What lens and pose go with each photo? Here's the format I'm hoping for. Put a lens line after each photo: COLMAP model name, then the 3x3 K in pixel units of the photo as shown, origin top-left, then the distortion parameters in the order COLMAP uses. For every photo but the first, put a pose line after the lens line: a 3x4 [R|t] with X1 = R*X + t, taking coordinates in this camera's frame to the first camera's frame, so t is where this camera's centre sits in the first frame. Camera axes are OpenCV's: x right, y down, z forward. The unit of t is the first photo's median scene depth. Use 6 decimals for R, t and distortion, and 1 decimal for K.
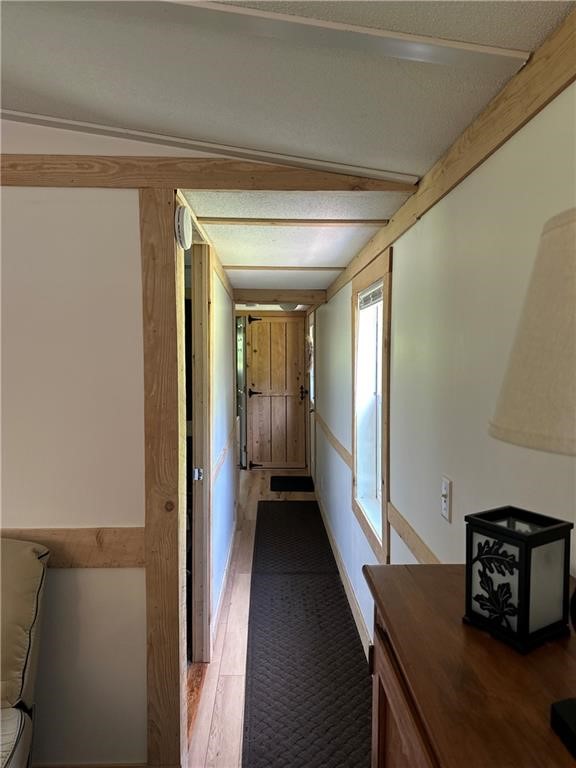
lens RADIAL K [[548.2, 0, 288.0], [0, 548.2, 384.0], [0, 0, 1]] dist [0.044360, -0.085387]
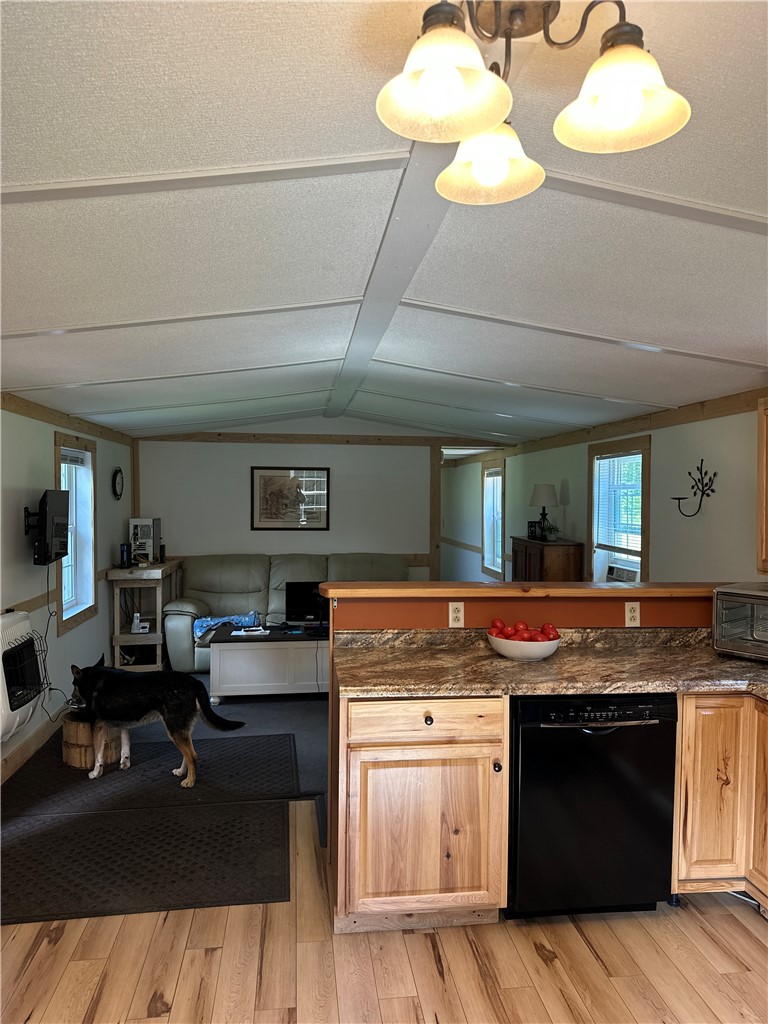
lens RADIAL K [[731.0, 0, 384.0], [0, 731.0, 512.0], [0, 0, 1]] dist [0.044360, -0.085387]
pose [[0.996470, 0.006019, 0.083730, -0.547041], [-0.003254, 0.999446, -0.033130, 0.103835], [-0.083883, 0.032740, 0.995938, -1.959039]]
